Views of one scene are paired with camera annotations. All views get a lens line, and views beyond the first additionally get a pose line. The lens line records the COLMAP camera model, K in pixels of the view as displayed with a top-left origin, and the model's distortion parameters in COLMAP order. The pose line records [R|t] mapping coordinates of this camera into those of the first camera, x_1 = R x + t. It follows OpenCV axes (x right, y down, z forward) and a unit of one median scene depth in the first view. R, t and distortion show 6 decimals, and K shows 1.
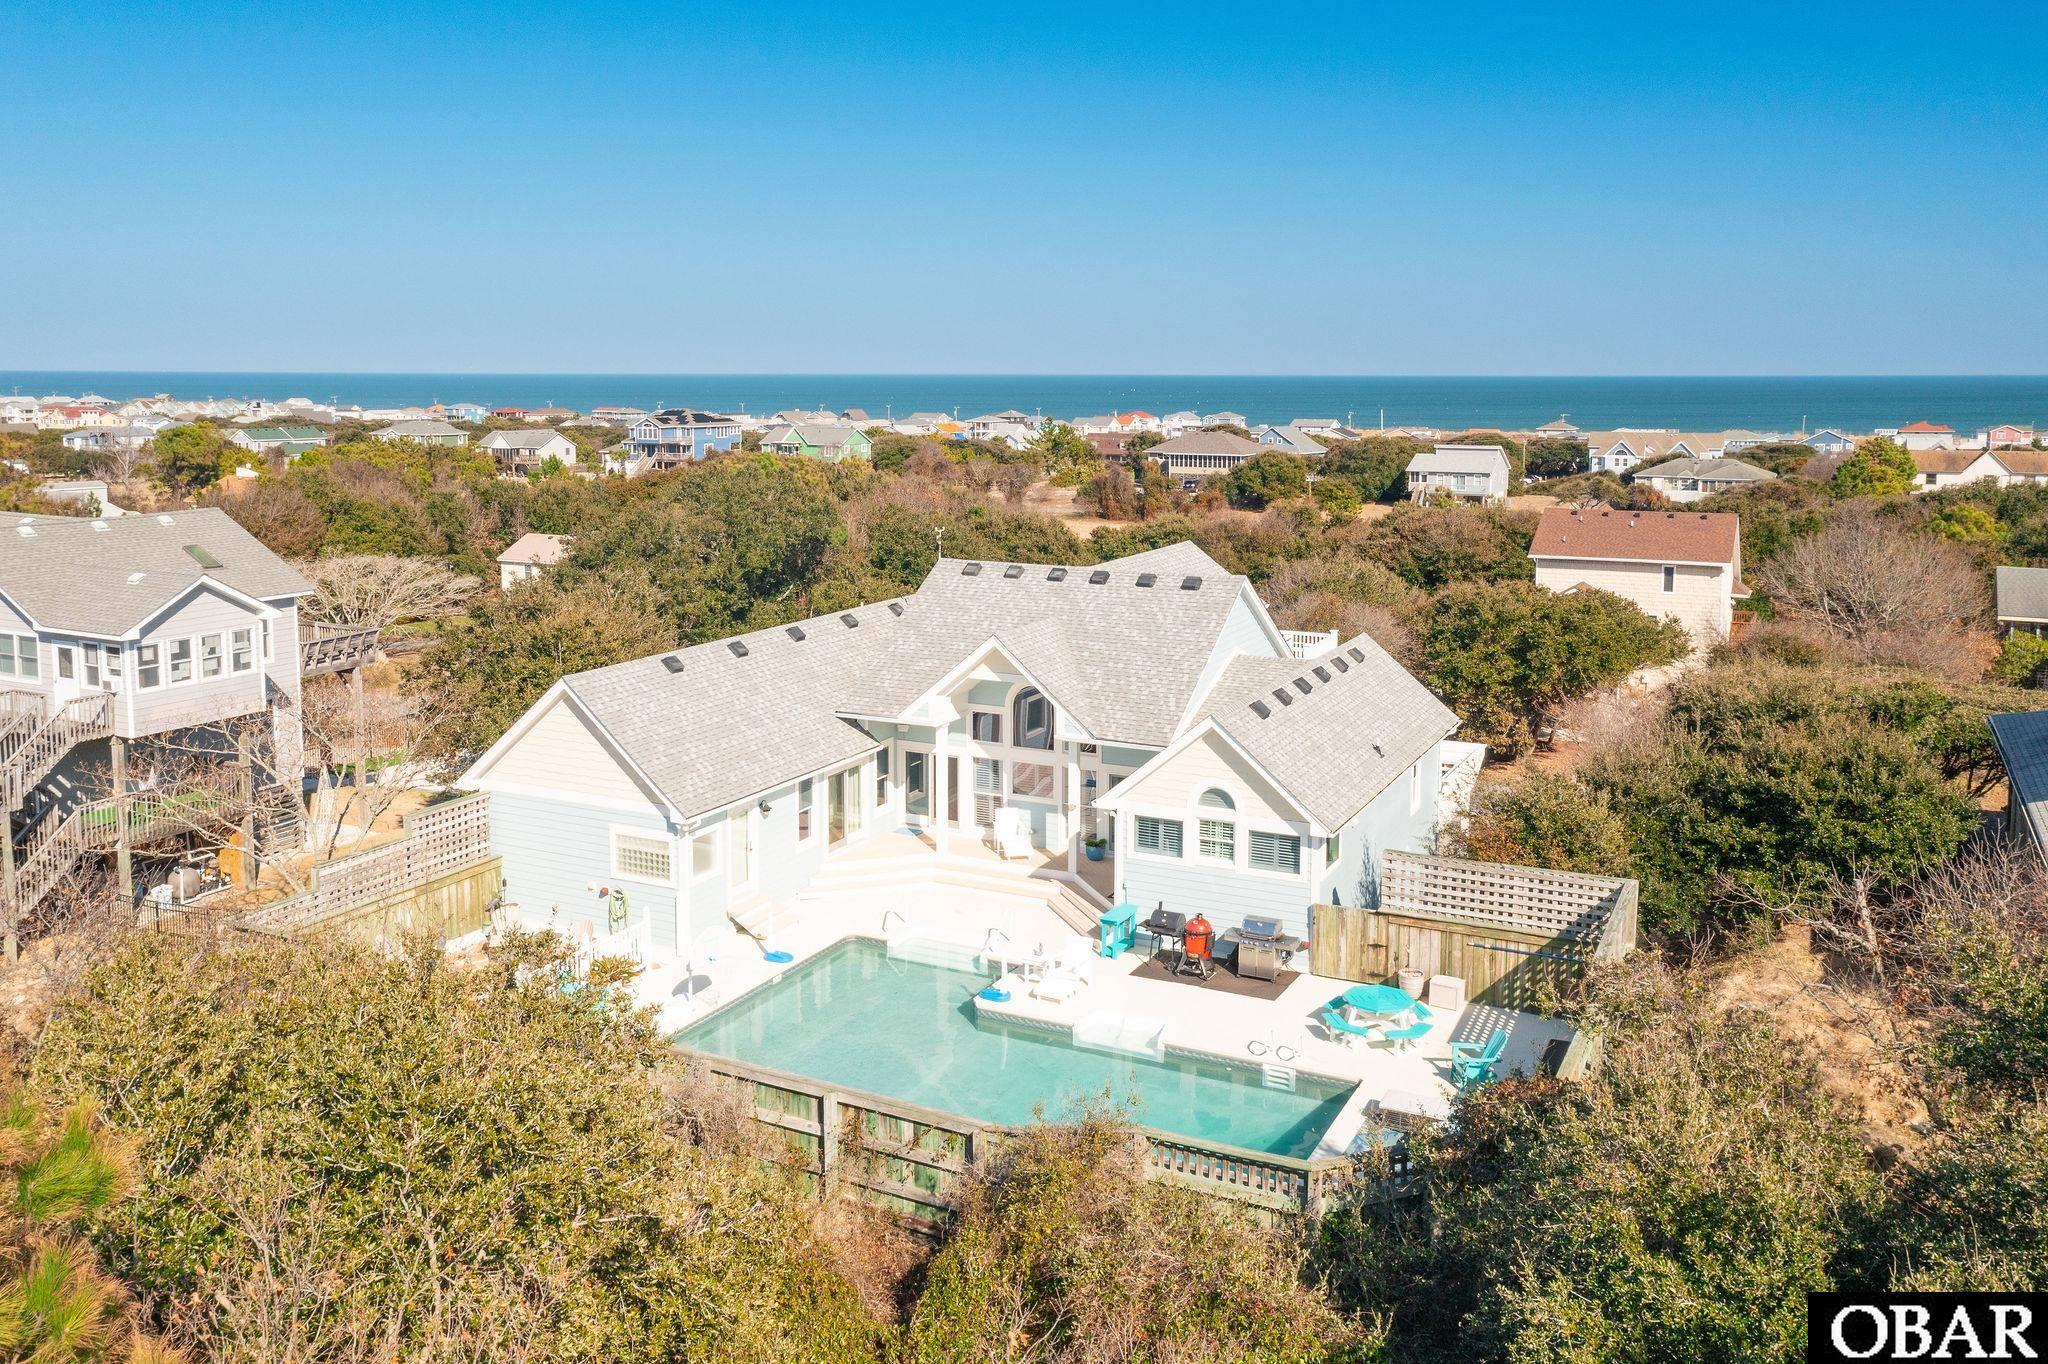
lens RADIAL K [[1604.7, 0, 1028.2], [0, 1604.7, 668.7], [0, 0, 1]] dist [-0.009612, 0.014985]
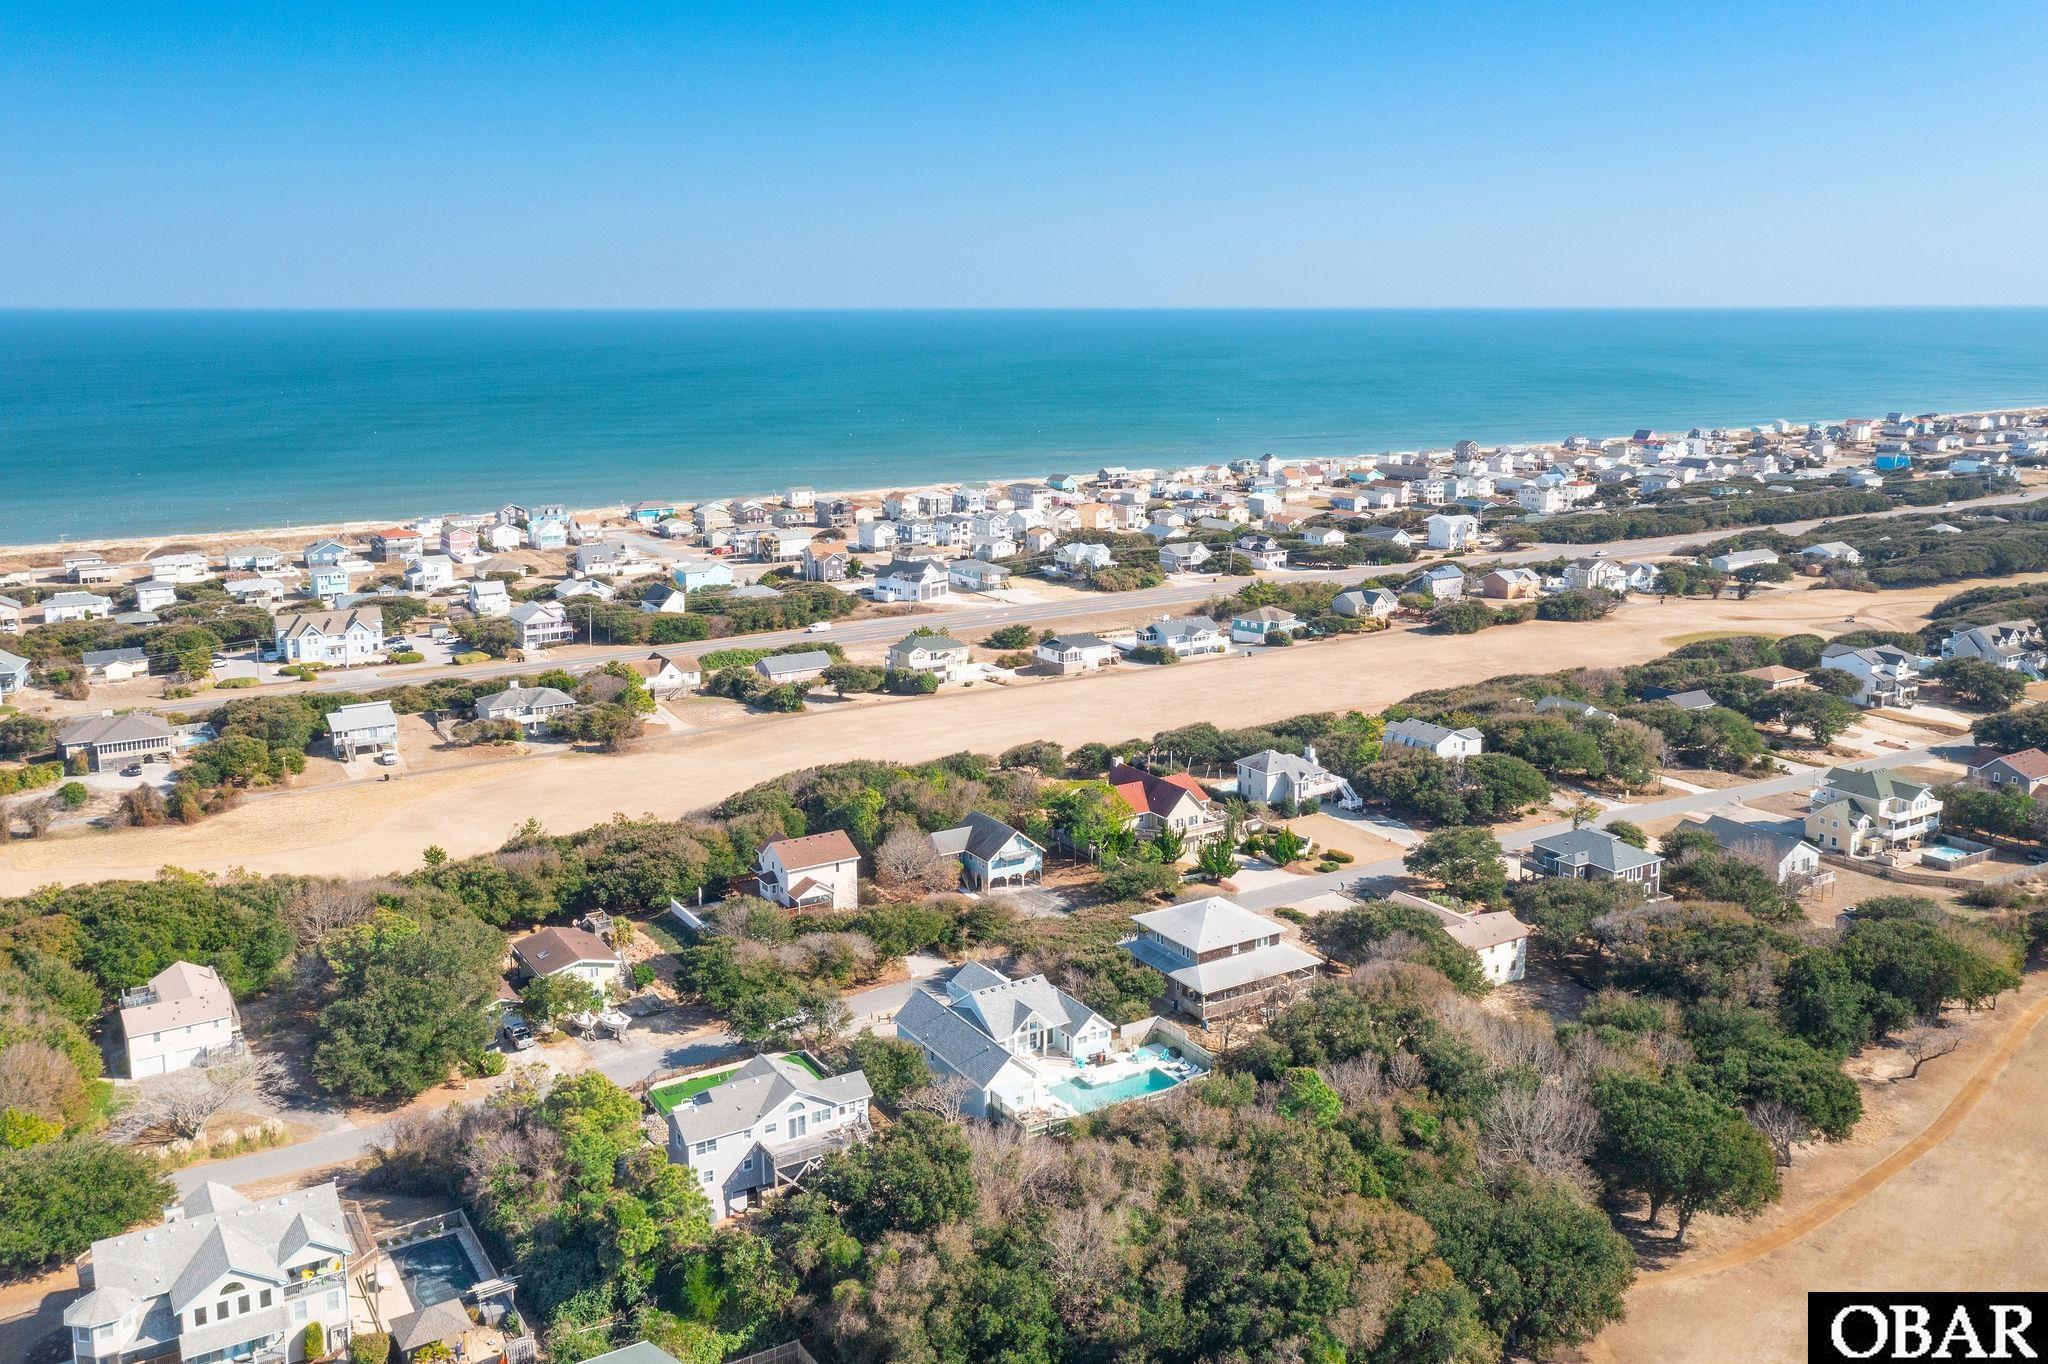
lens RADIAL K [[1604.7, 0, 1028.9], [0, 1604.7, 683.2], [0, 0, 1]] dist [-0.009612, 0.014985]
pose [[0.526870, -0.180544, 0.830549, -3.086334], [0.154518, 0.981241, 0.115282, -1.237226], [-0.835783, 0.067596, 0.544884, -1.253602]]
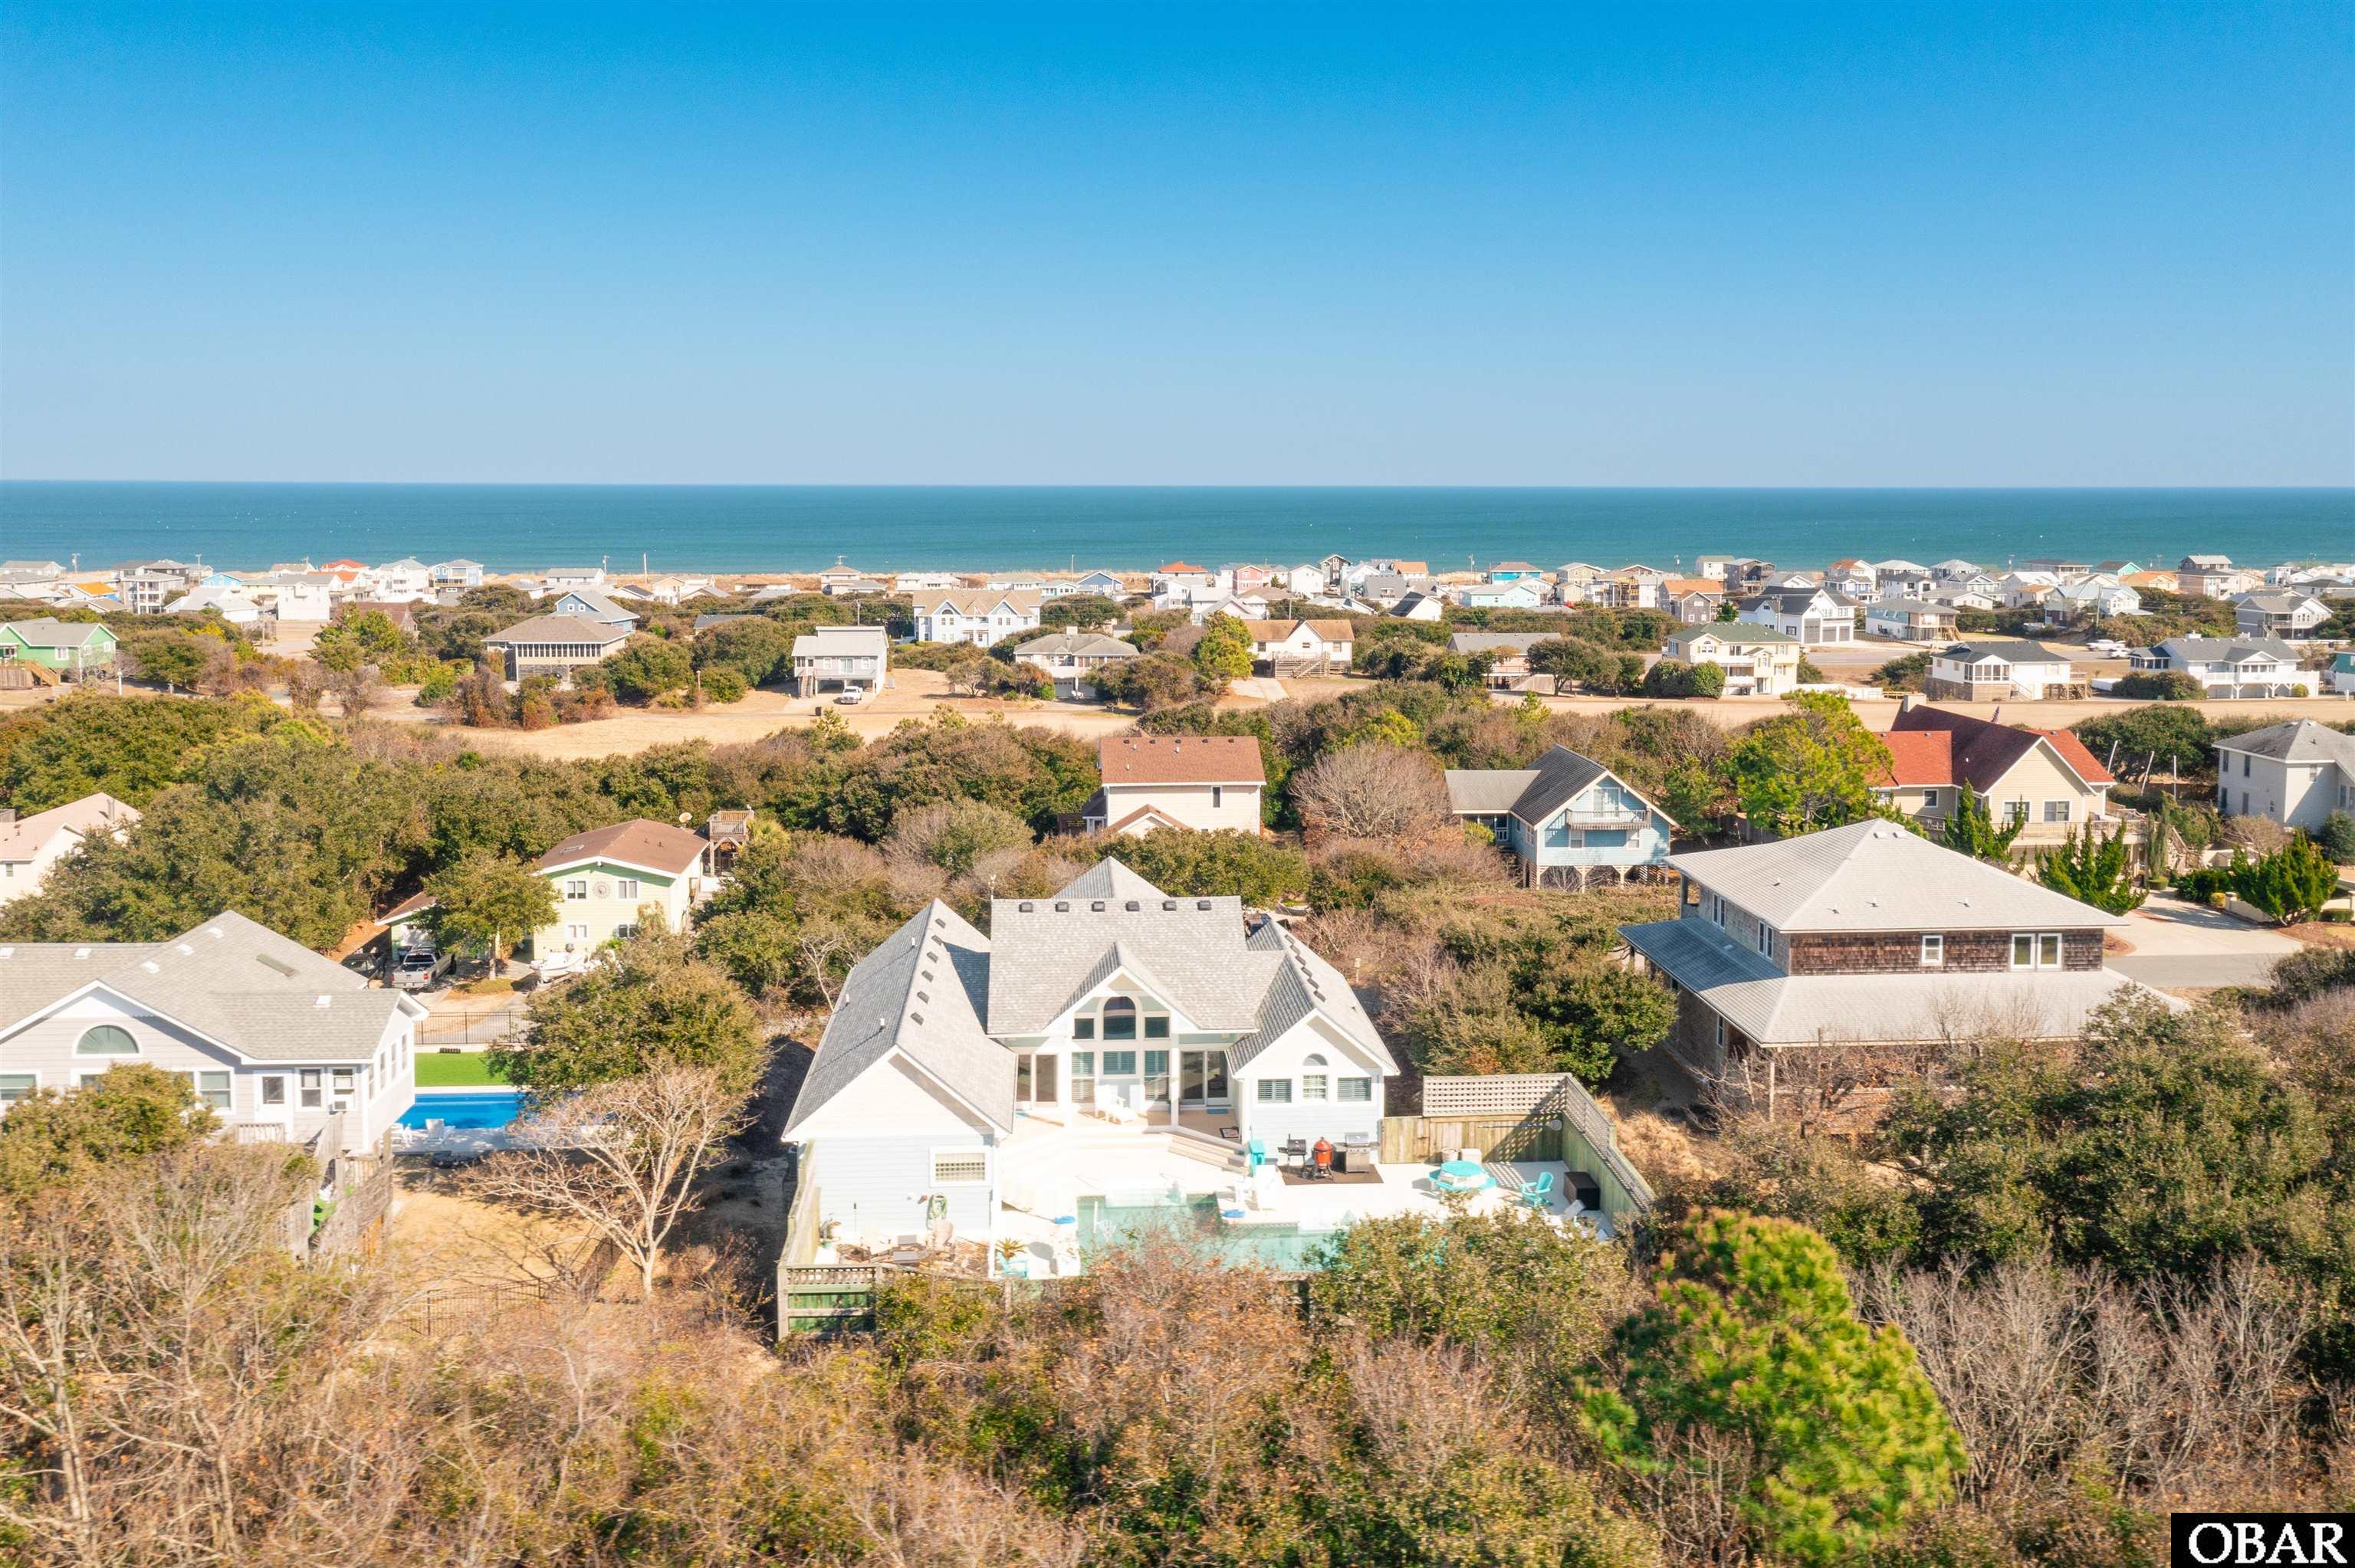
lens RADIAL K [[1844.9, 0, 1173.2], [0, 1844.9, 784.1], [0, 0, 1]] dist [-0.009612, 0.014985]
pose [[0.861787, -0.077411, 0.501329, -0.693071], [0.087922, 0.996124, 0.002675, -0.159397], [-0.499593, 0.041773, 0.865252, -0.371436]]
